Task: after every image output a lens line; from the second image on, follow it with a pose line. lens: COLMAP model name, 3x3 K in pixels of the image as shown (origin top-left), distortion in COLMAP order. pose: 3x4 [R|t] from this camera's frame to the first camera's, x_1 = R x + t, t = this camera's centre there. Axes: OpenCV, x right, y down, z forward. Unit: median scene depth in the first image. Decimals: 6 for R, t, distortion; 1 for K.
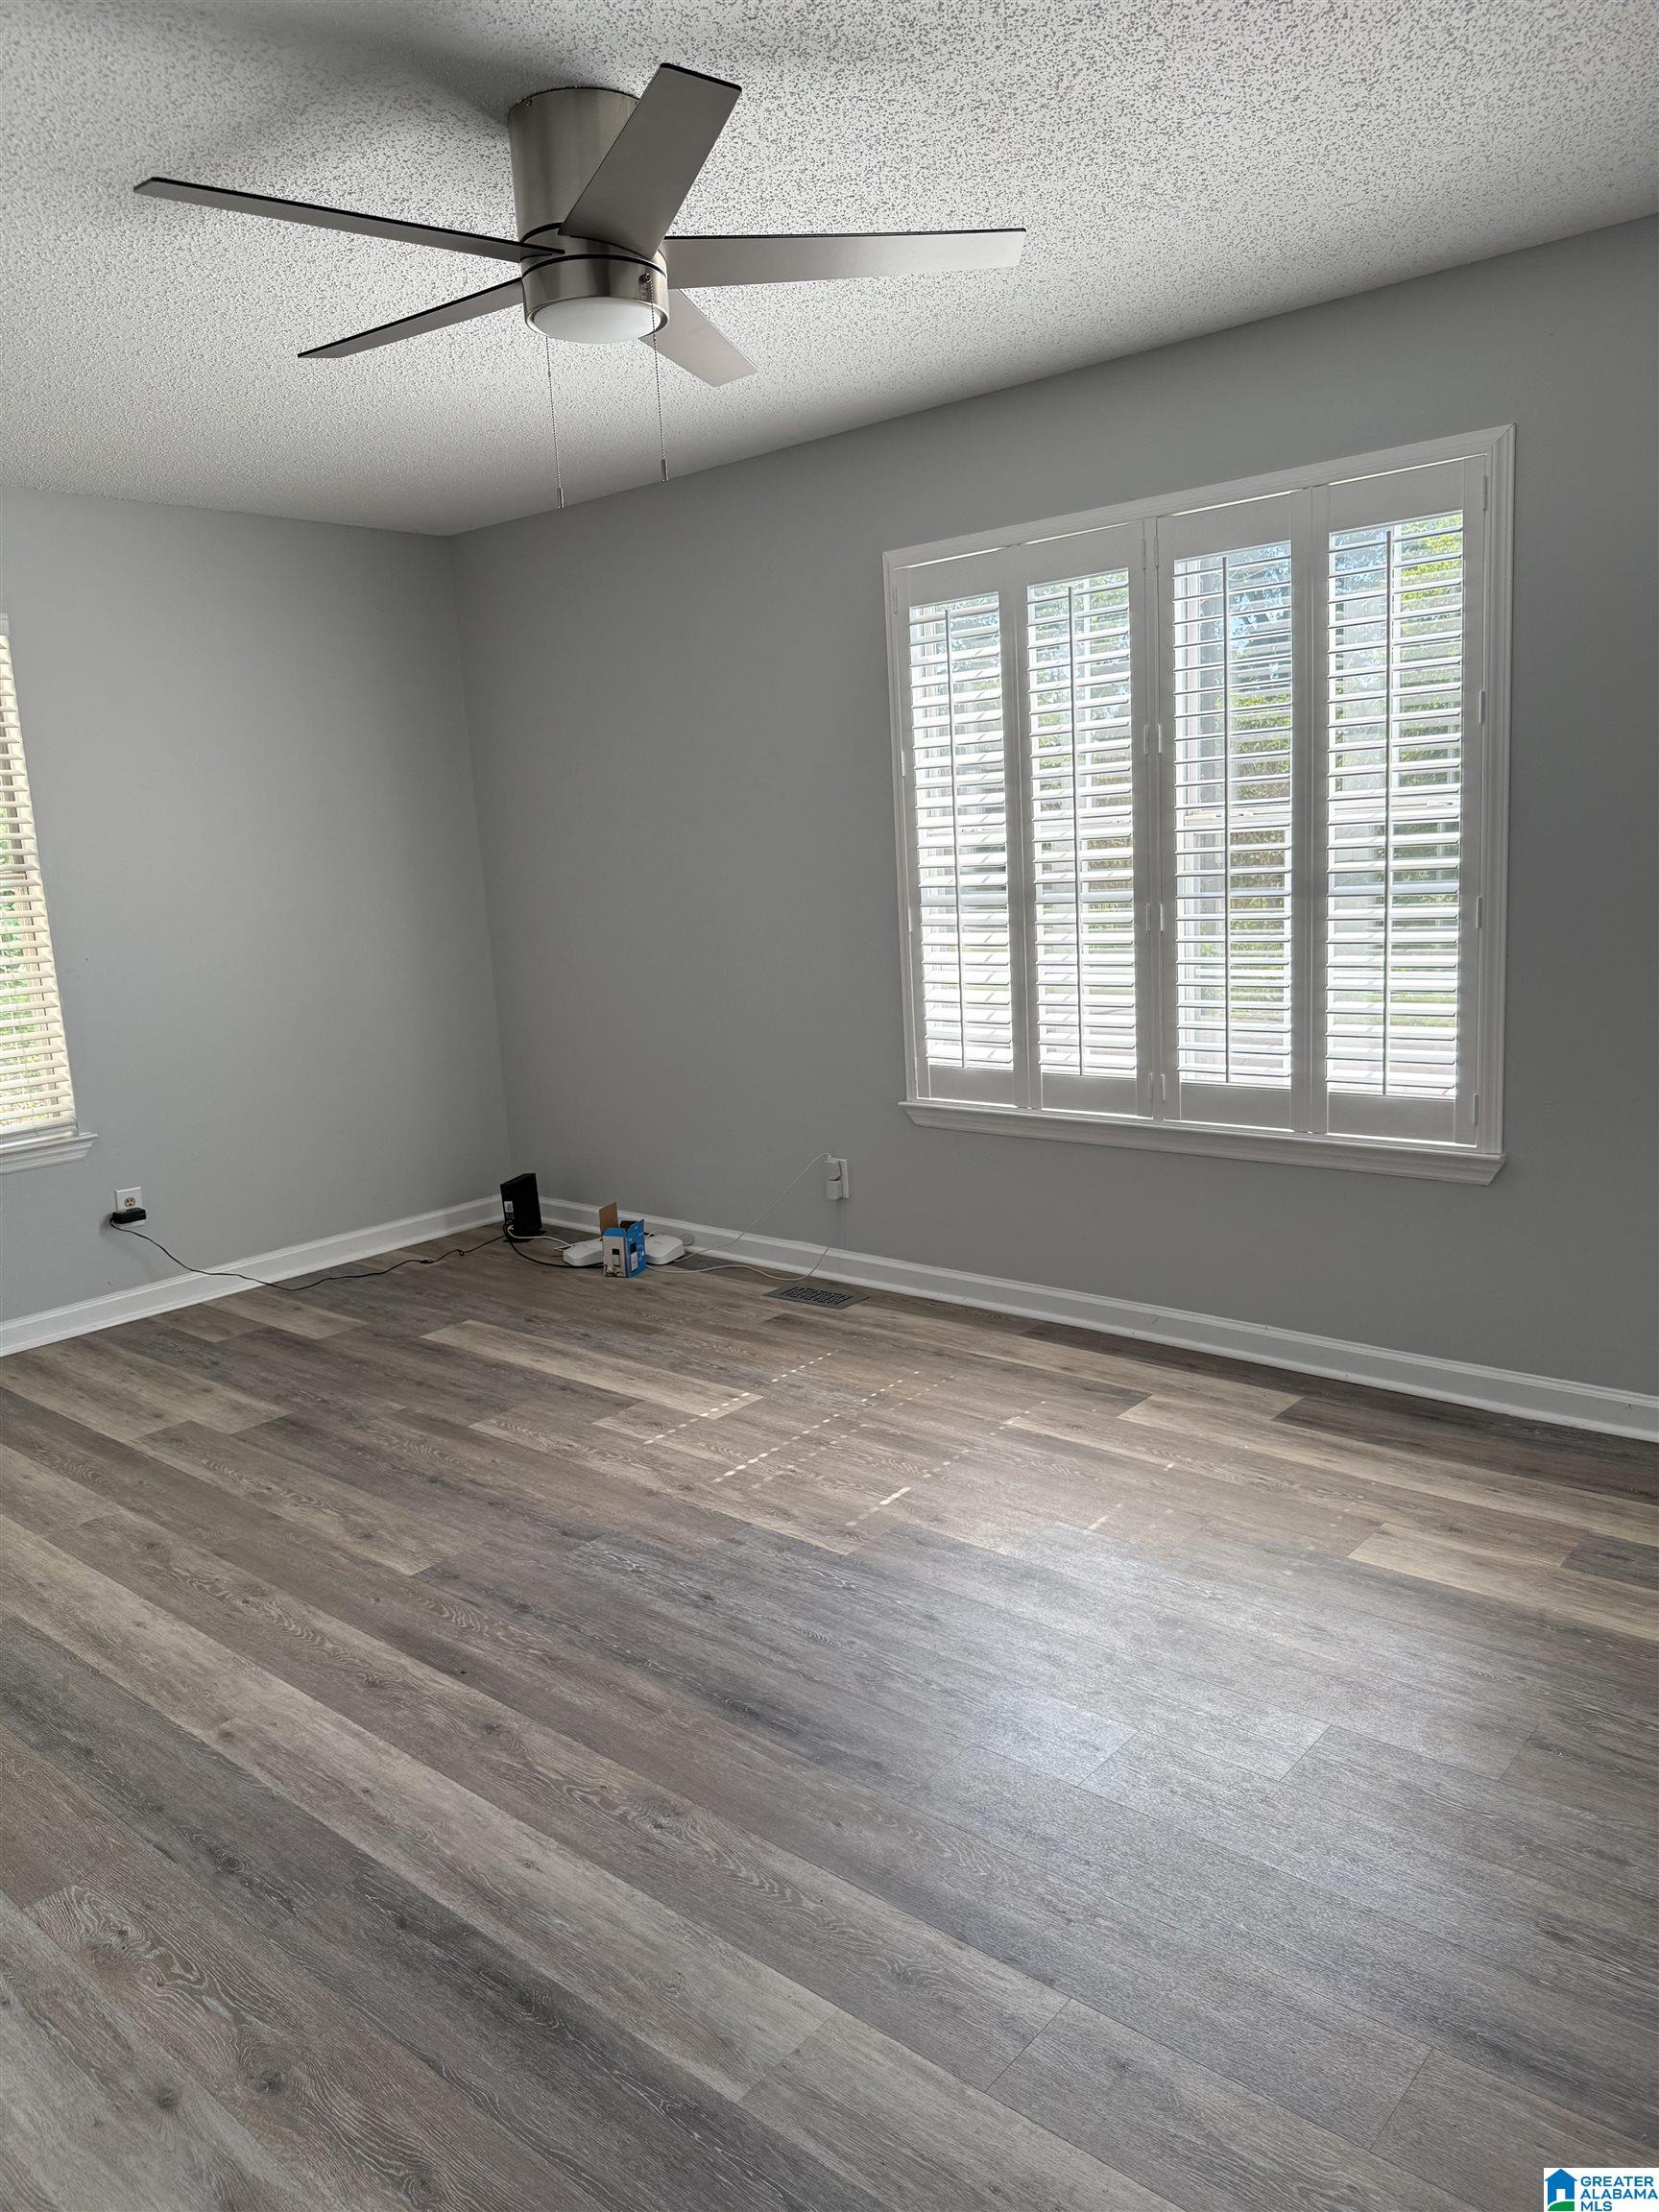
lens RADIAL K [[1562.8, 0, 831.9], [0, 1562.8, 1097.8], [0, 0, 1]] dist [0.065586, -0.080063]
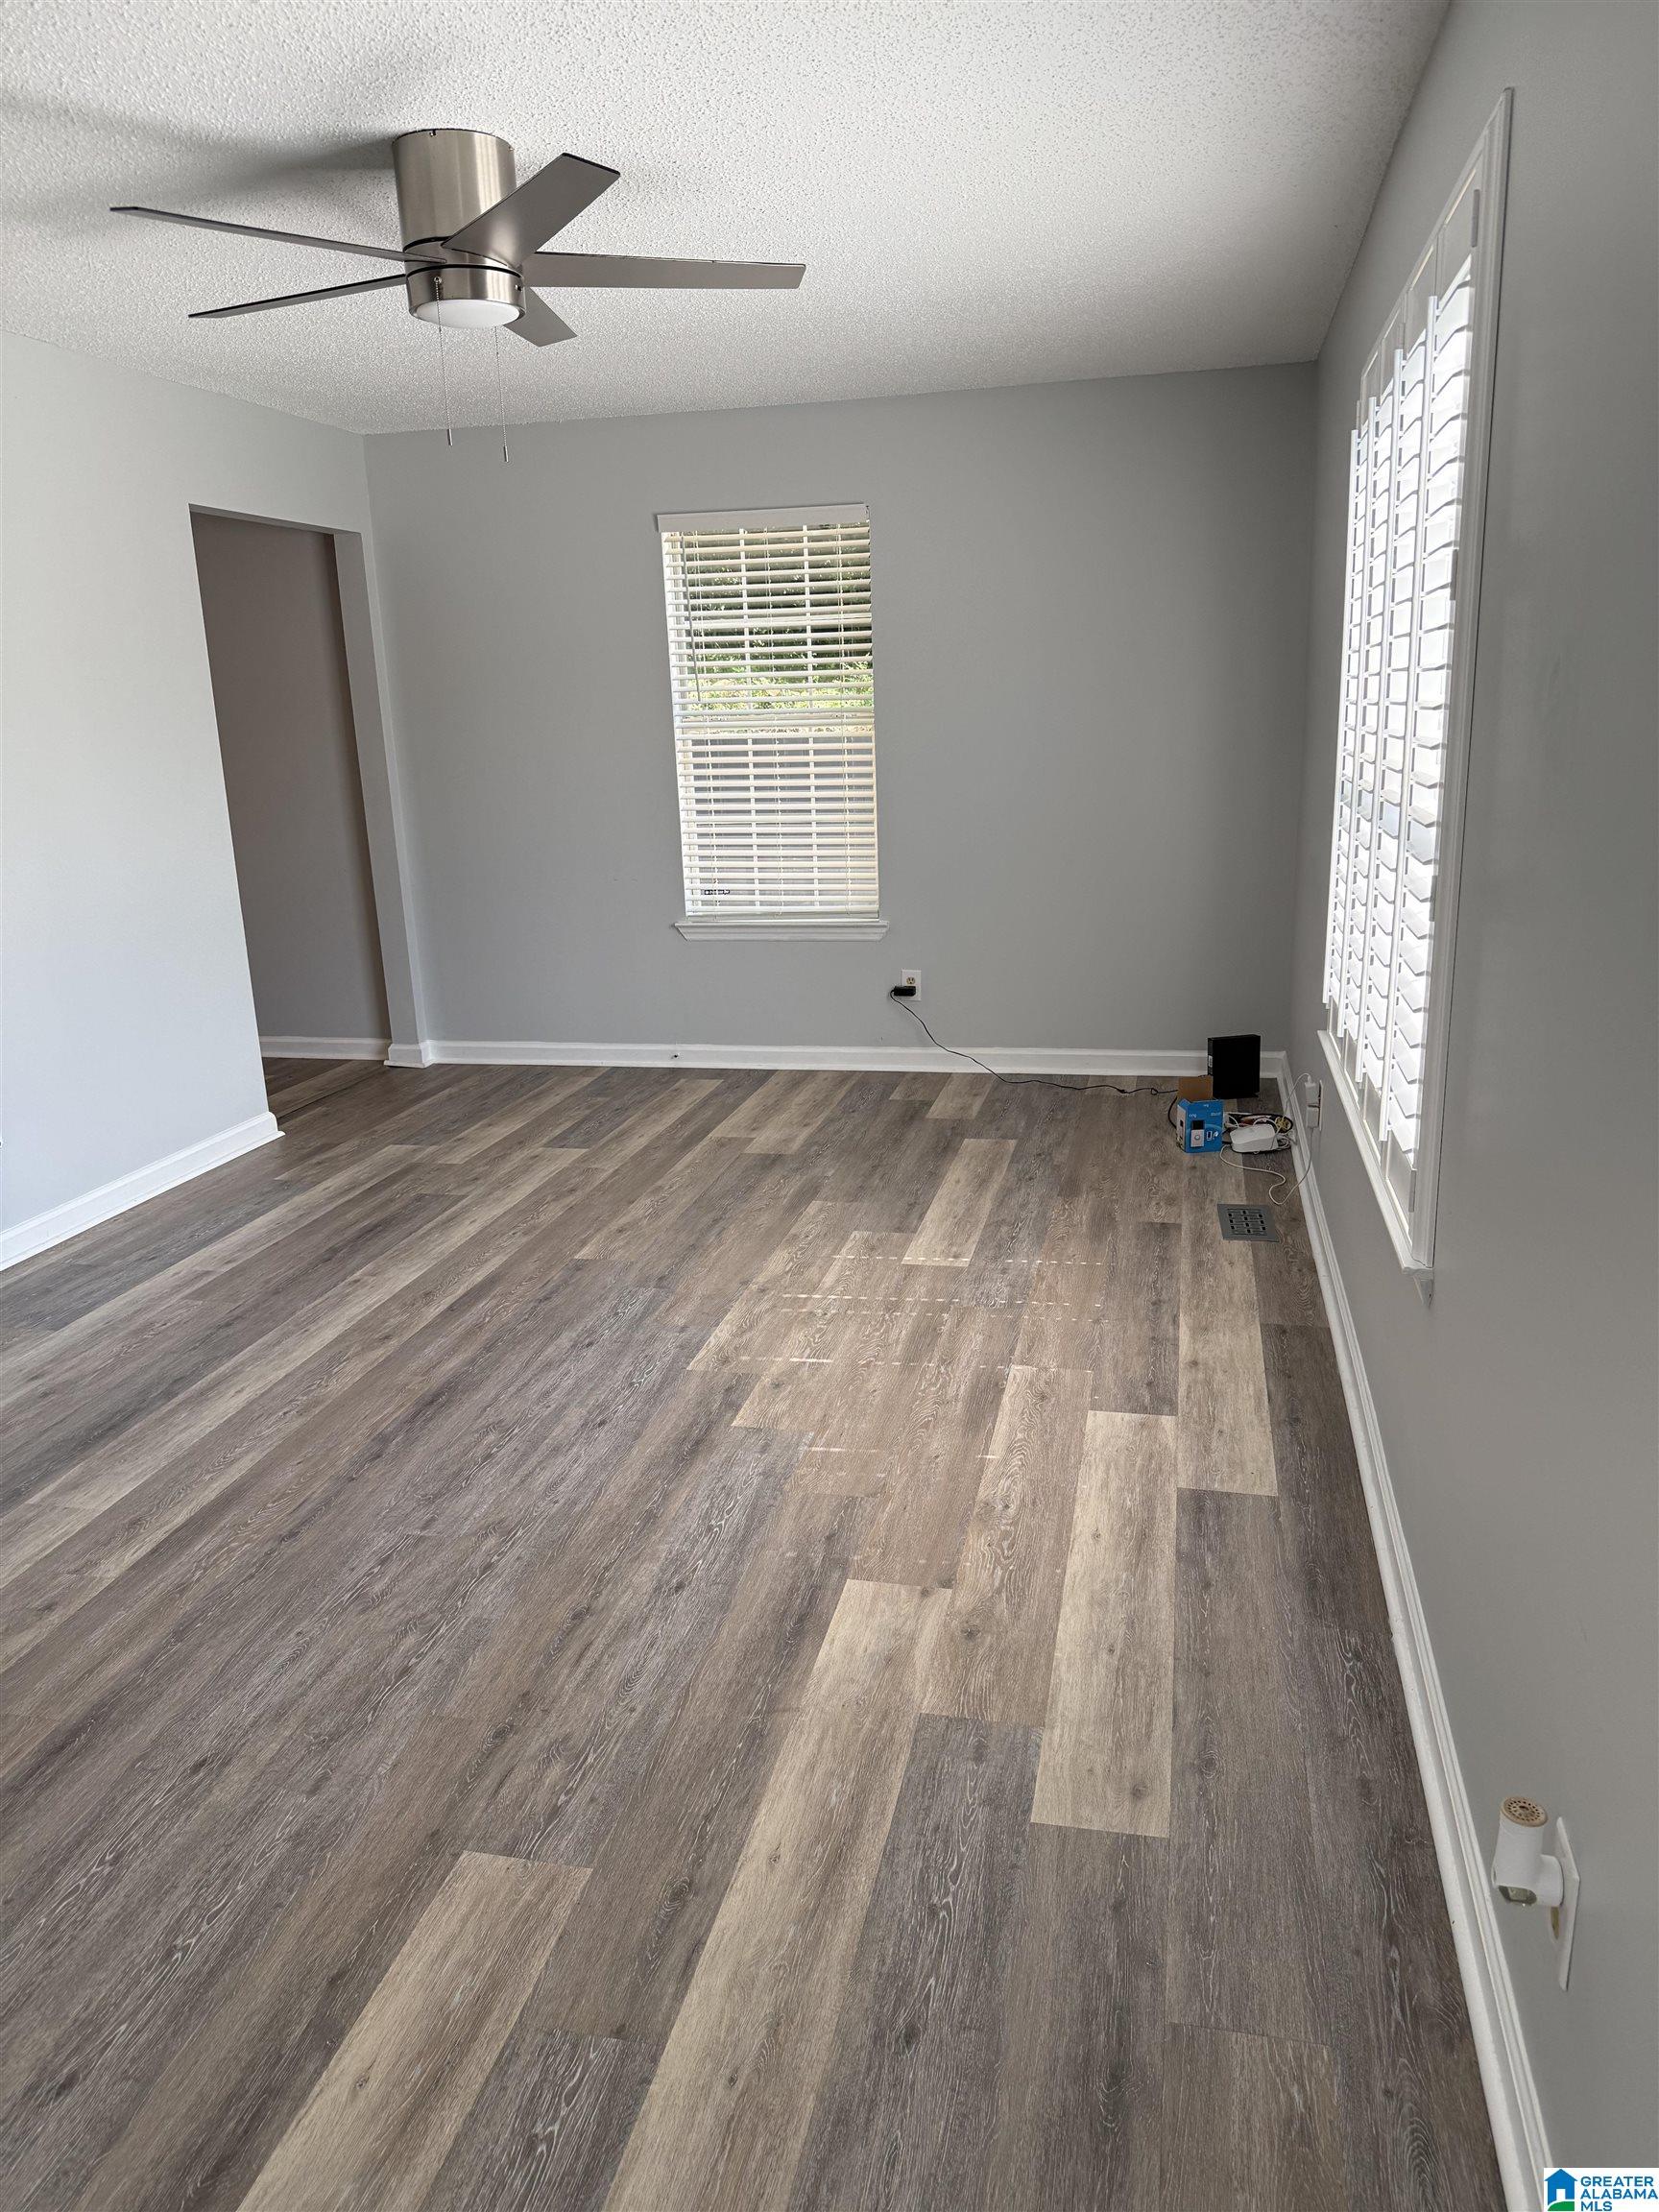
lens RADIAL K [[1562.8, 0, 831.9], [0, 1562.8, 1097.8], [0, 0, 1]] dist [0.065586, -0.080063]
pose [[0.483230, 0.255337, -0.837432, 0.782773], [-0.150738, 0.966506, 0.207711, -0.120910], [0.862419, 0.025860, 0.505534, 0.425197]]
